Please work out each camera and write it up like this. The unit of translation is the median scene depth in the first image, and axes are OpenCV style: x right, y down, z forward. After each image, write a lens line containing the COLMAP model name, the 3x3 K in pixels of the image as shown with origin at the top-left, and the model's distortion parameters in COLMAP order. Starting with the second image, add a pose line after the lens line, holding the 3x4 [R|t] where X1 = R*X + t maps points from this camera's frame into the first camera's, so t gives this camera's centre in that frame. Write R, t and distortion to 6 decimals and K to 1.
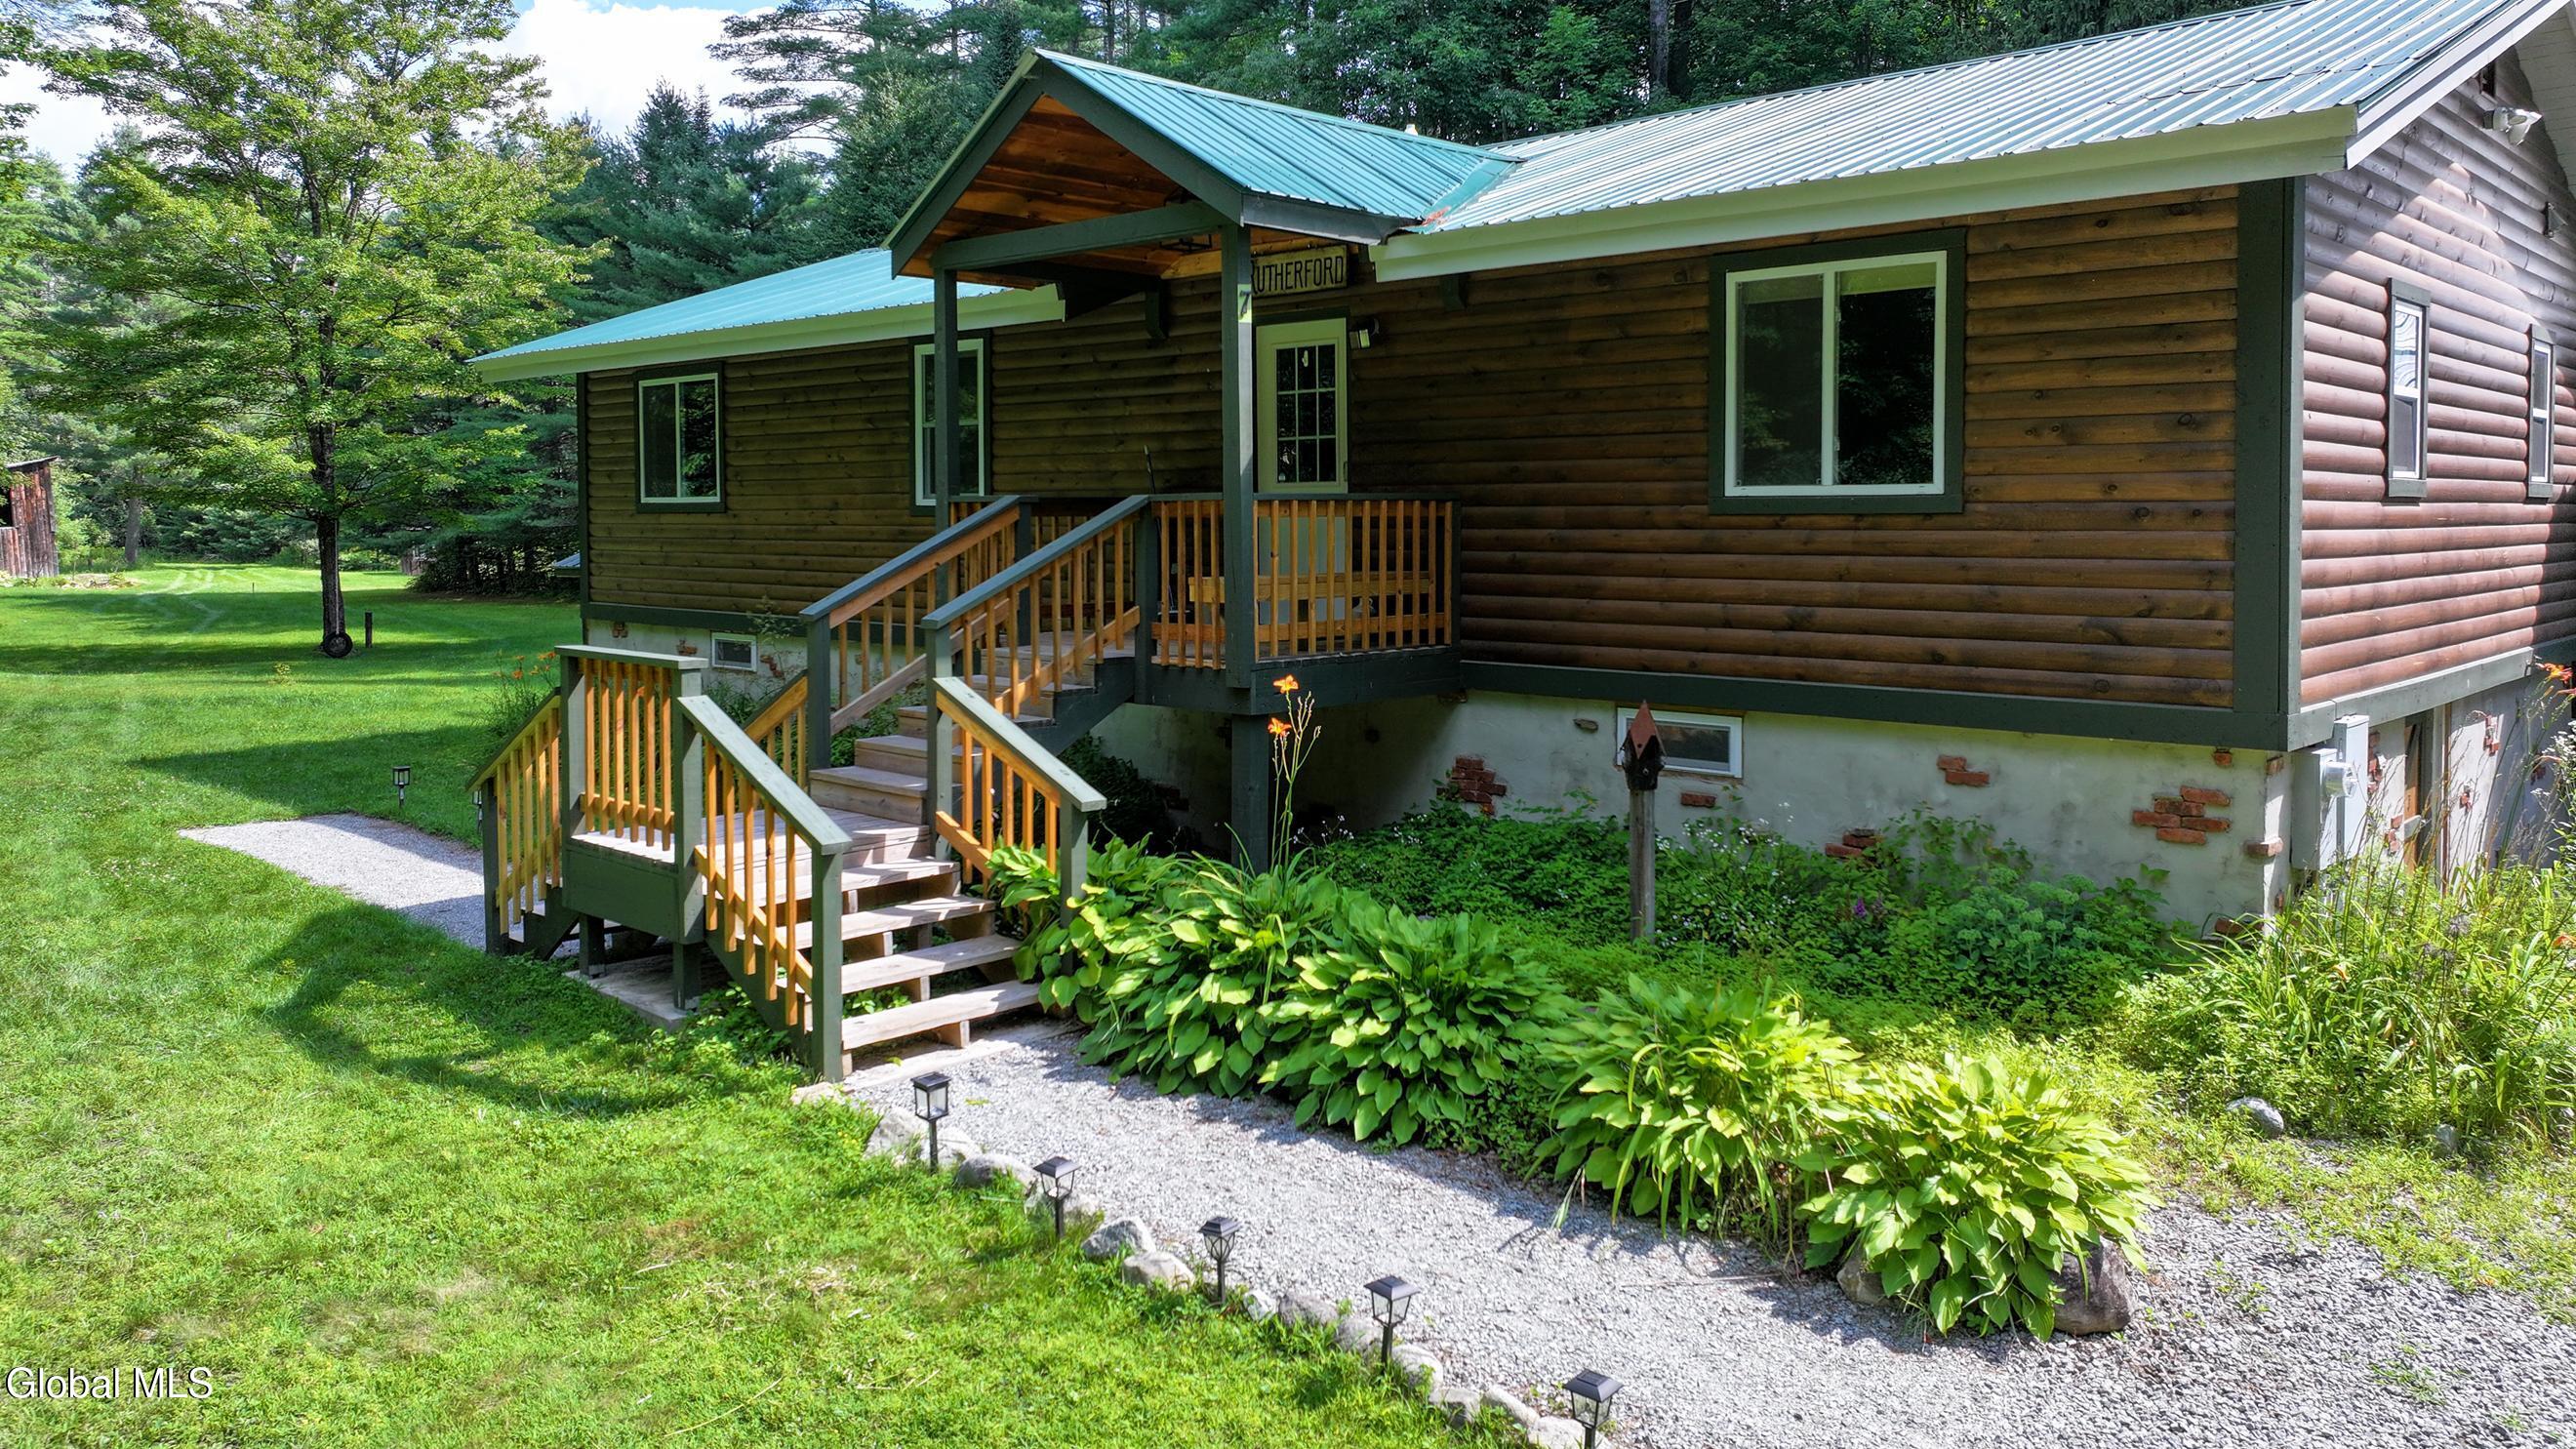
lens RADIAL K [[1822.8, 0, 1307.2], [0, 1822.8, 563.3], [0, 0, 1]] dist [-0.003099, -0.000849]
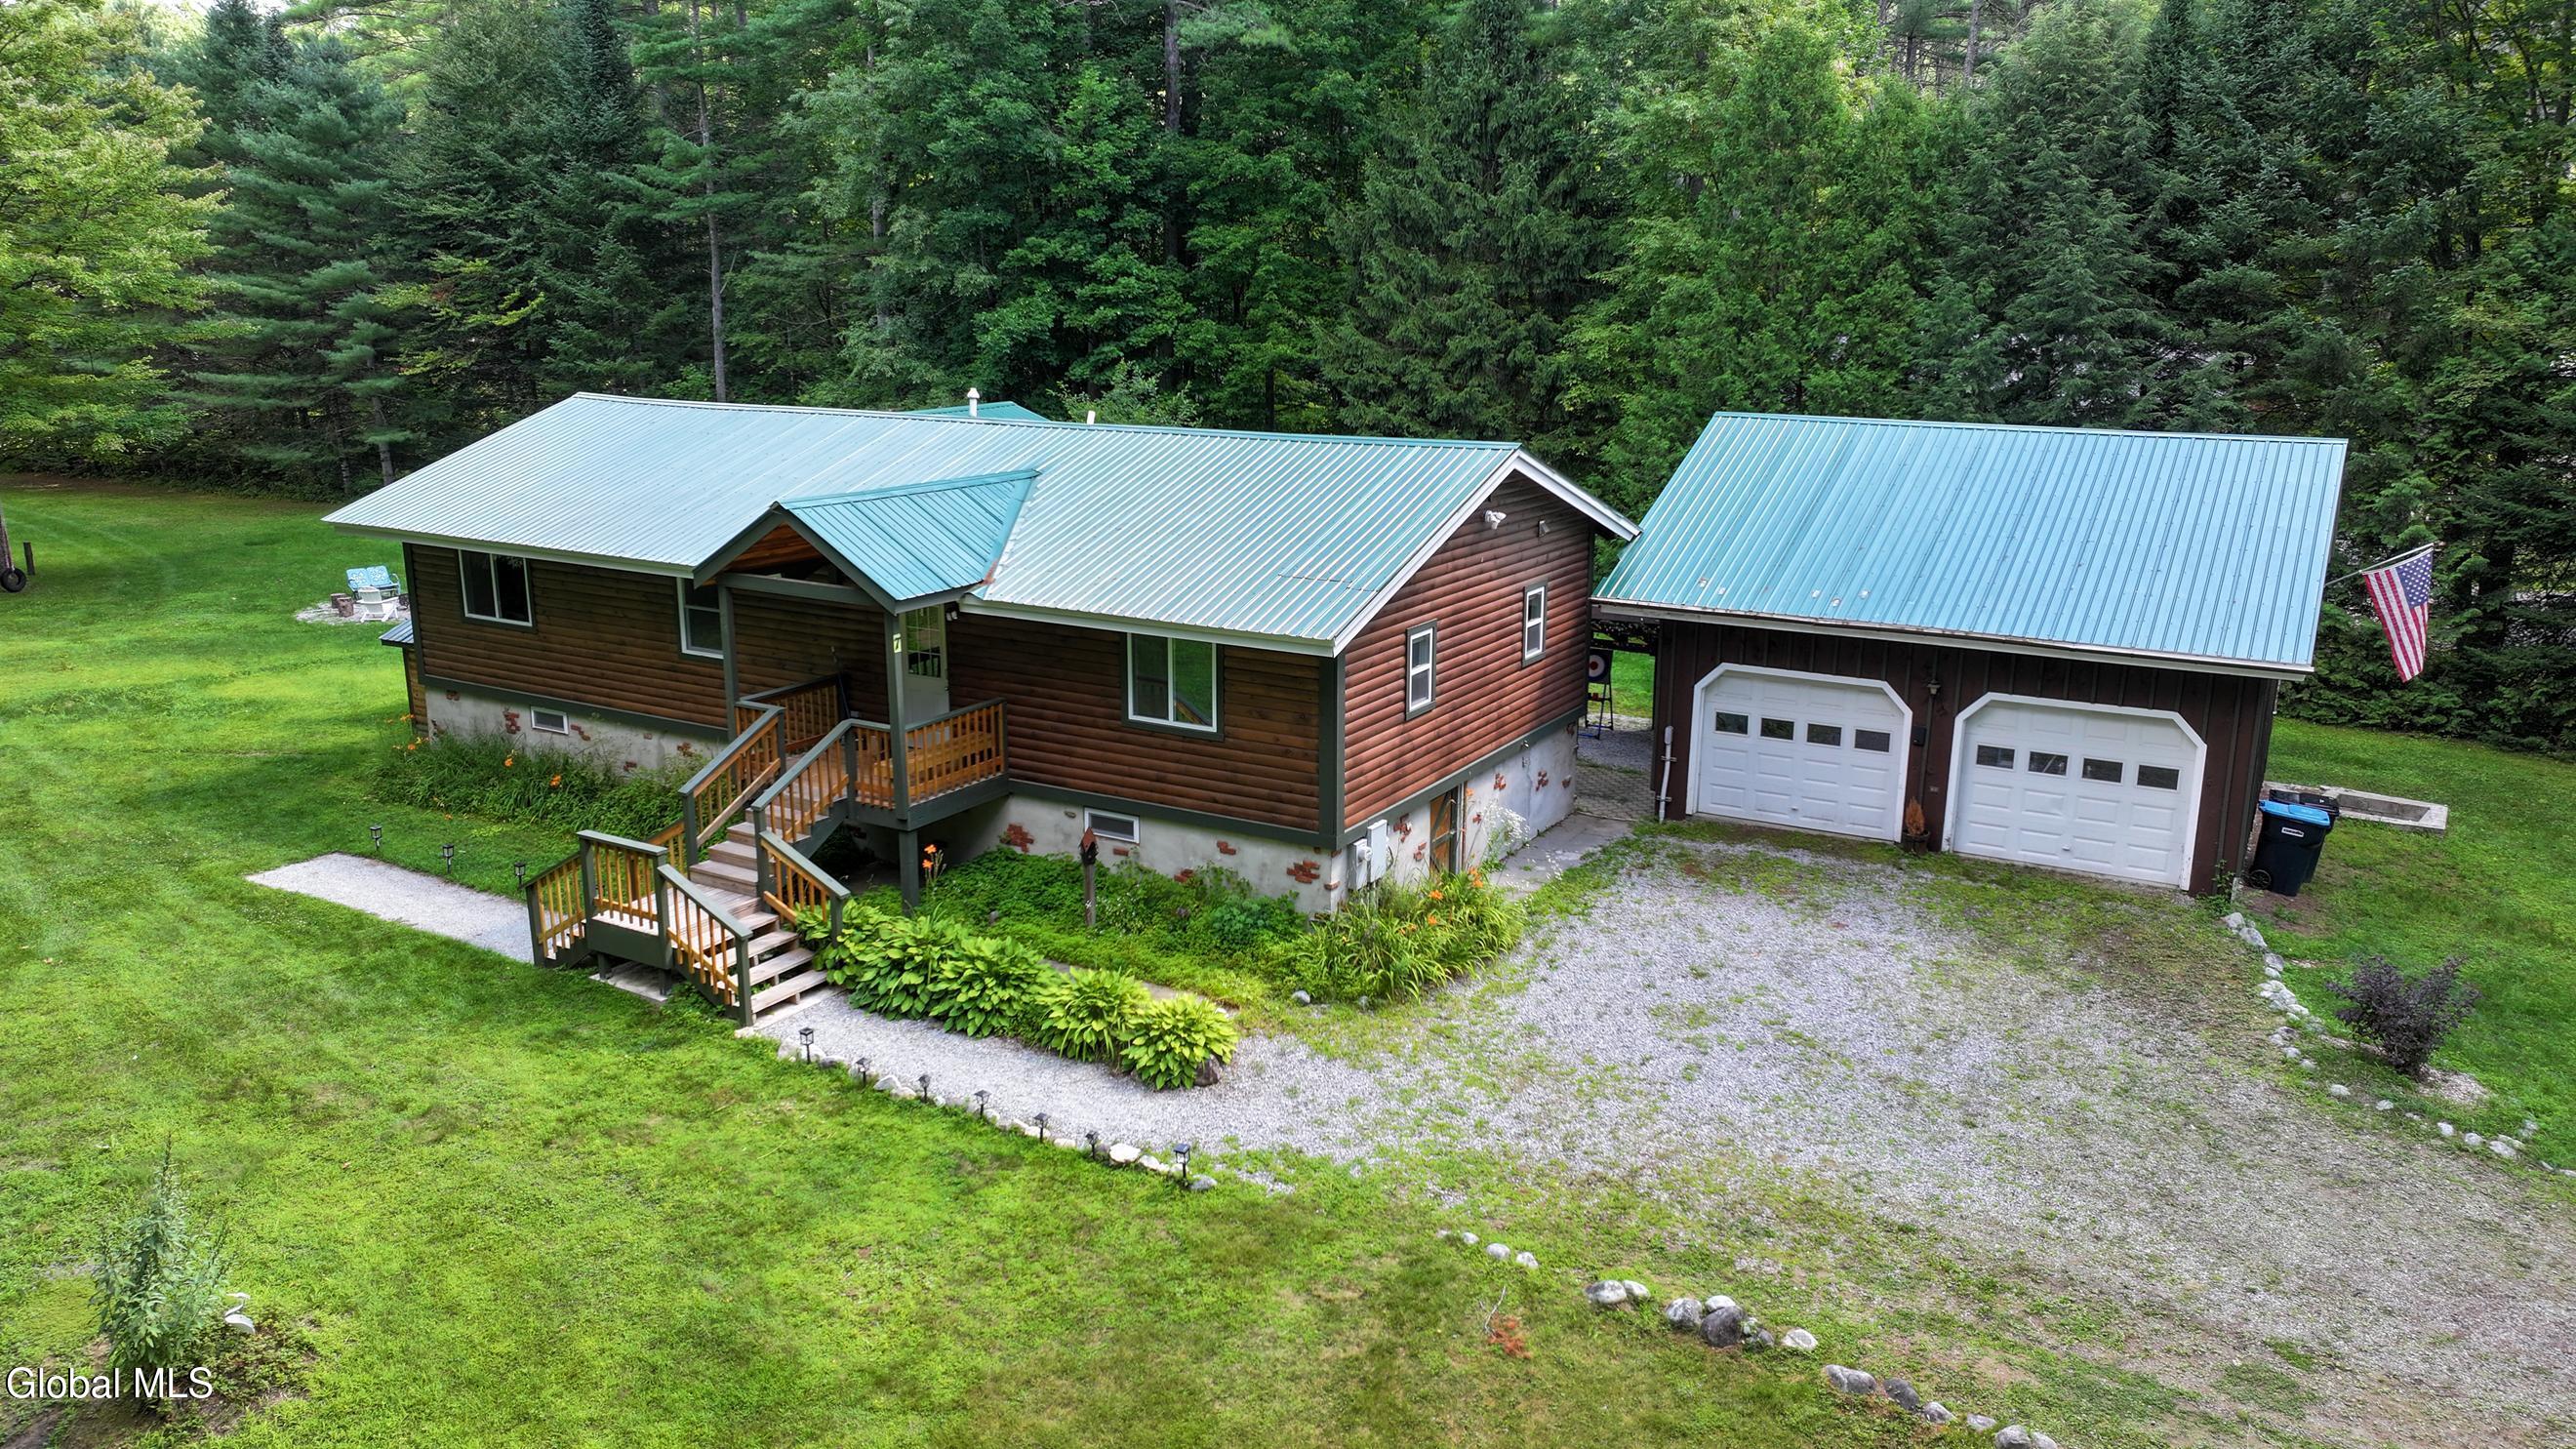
lens RADIAL K [[1783.8, 0, 1287.0], [0, 1783.8, 718.9], [0, 0, 1]] dist [0.003284, -0.000384]
pose [[0.976303, -0.049558, 0.210656, -0.038189], [0.002383, 0.975829, 0.218525, -0.593235], [-0.216393, -0.212844, 0.952823, -1.253437]]
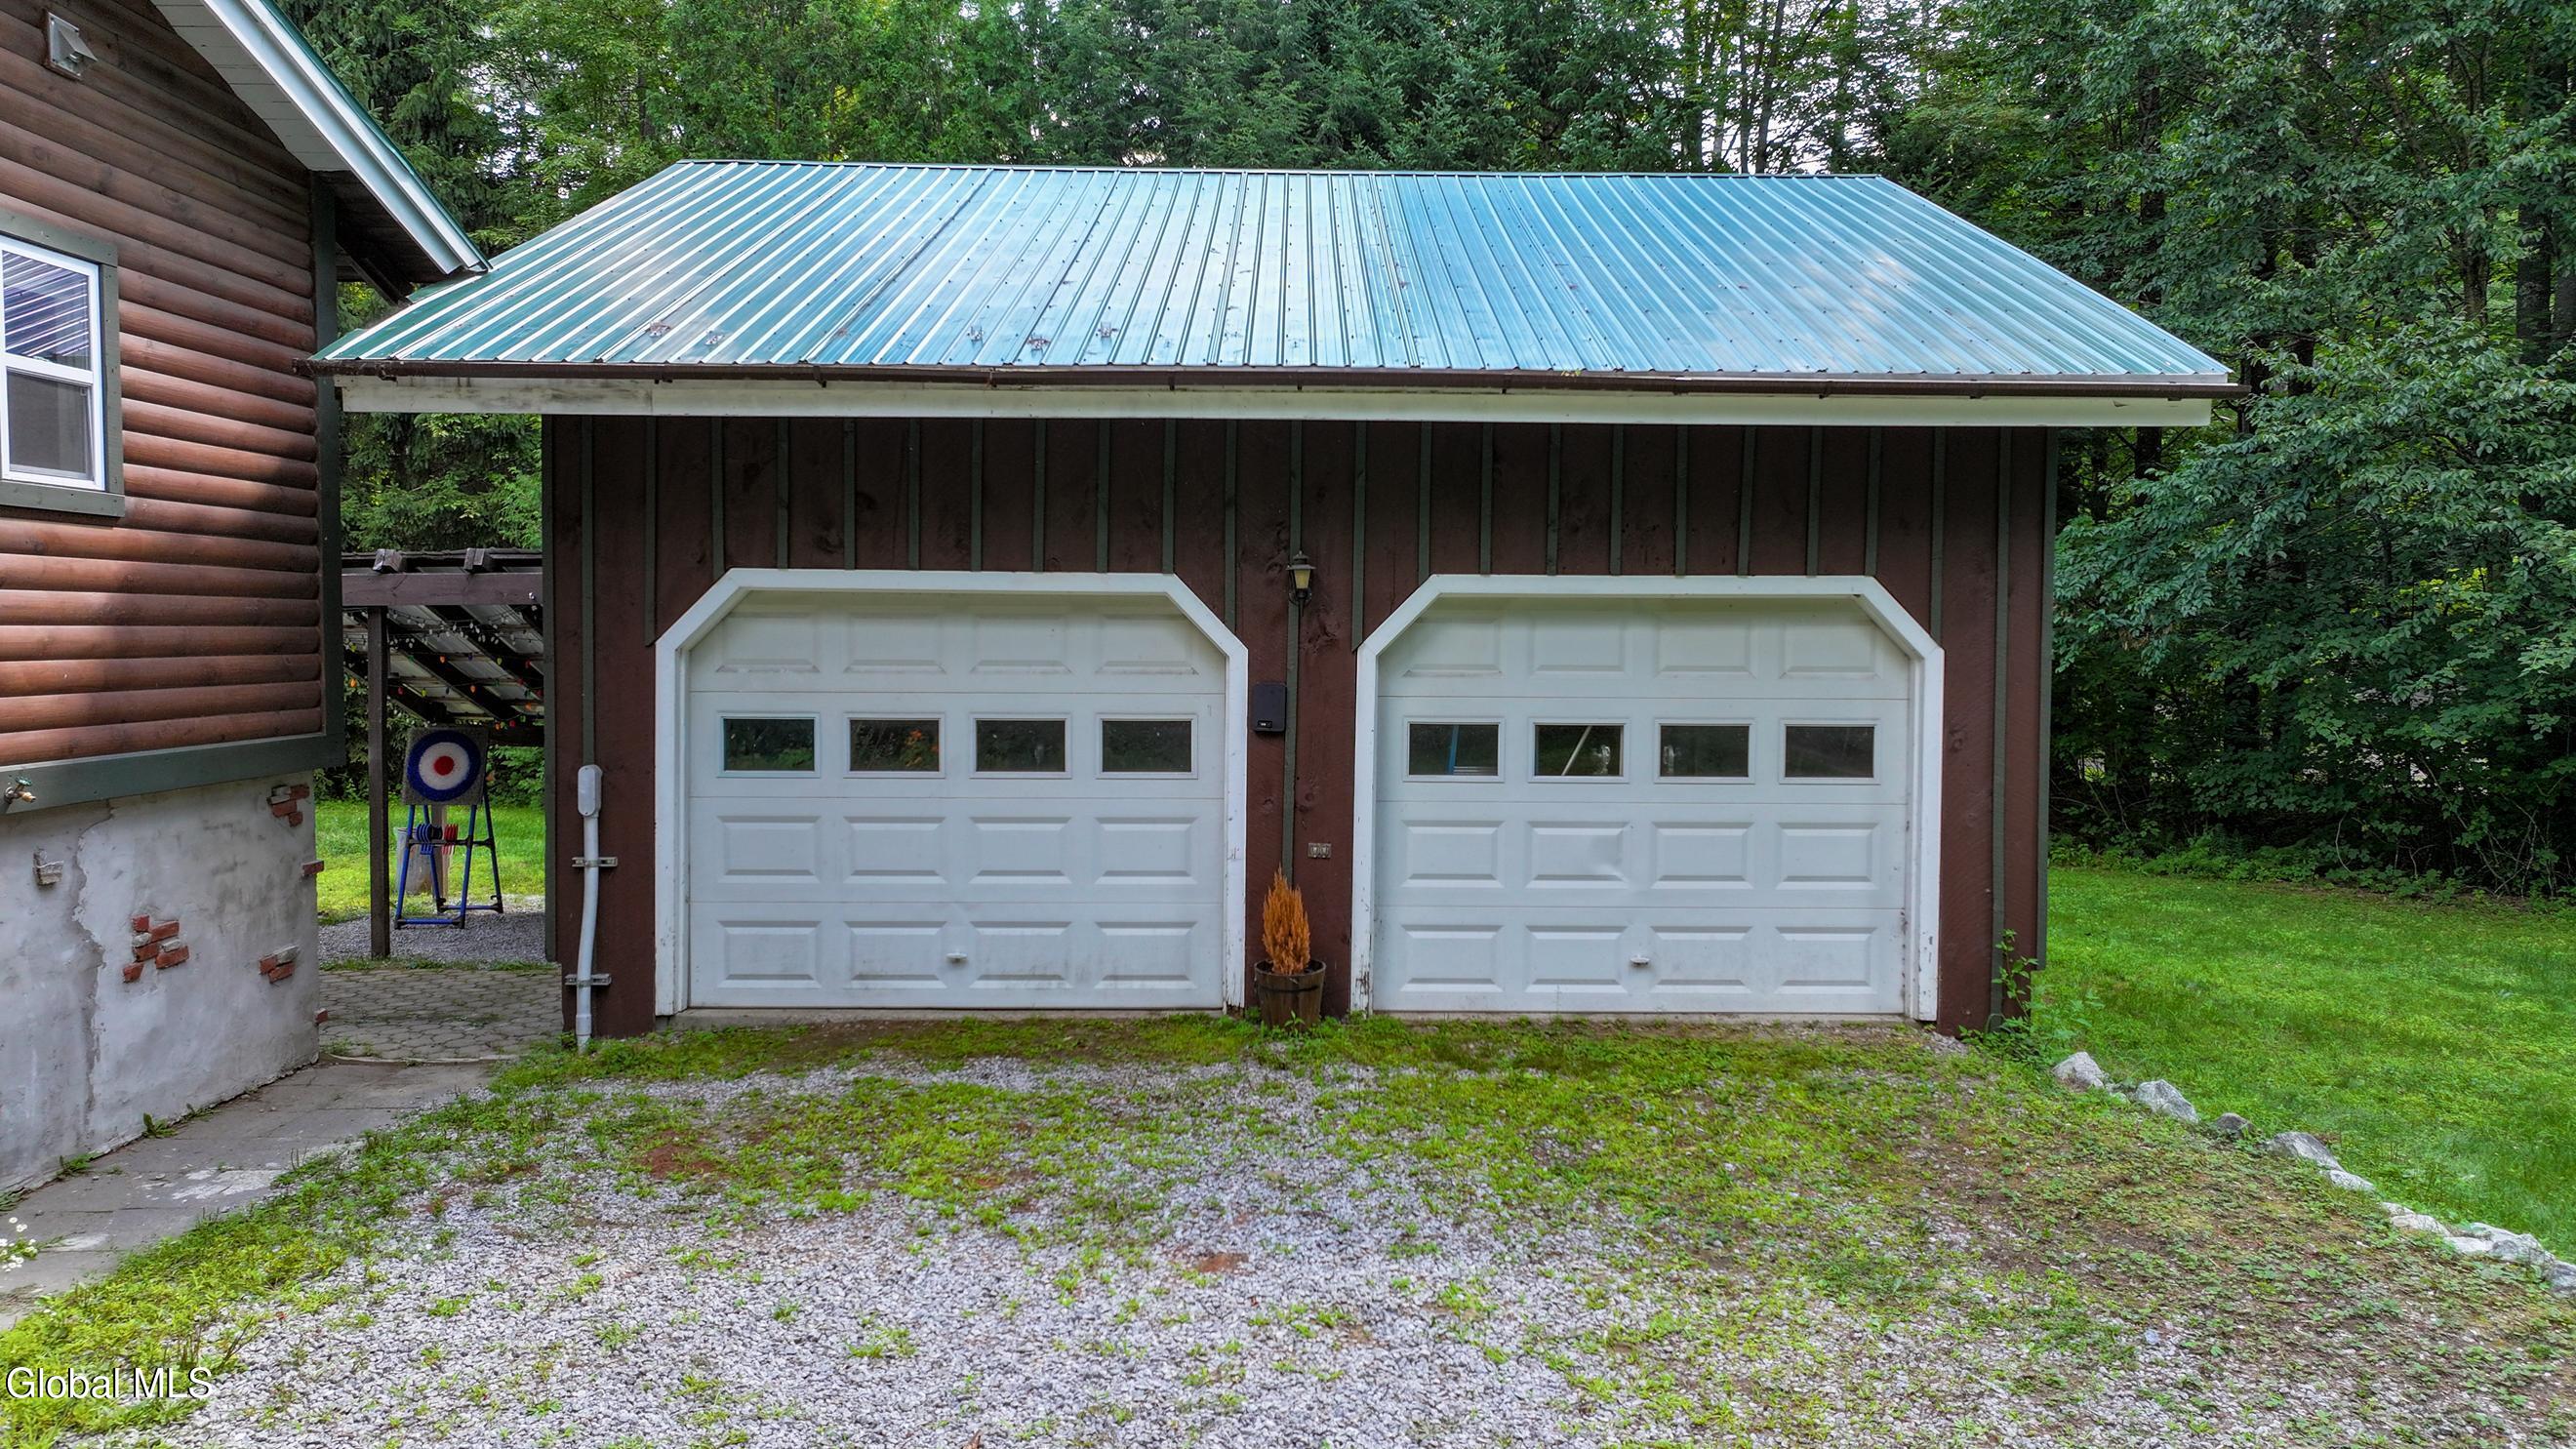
lens RADIAL K [[1783.8, 0, 1287.0], [0, 1783.8, 718.9], [0, 0, 1]] dist [0.003284, -0.000384]
pose [[0.724820, -0.027658, 0.688382, 0.800833], [0.007729, 0.999457, 0.032018, 0.021564], [-0.688895, -0.017887, 0.724641, 0.428618]]
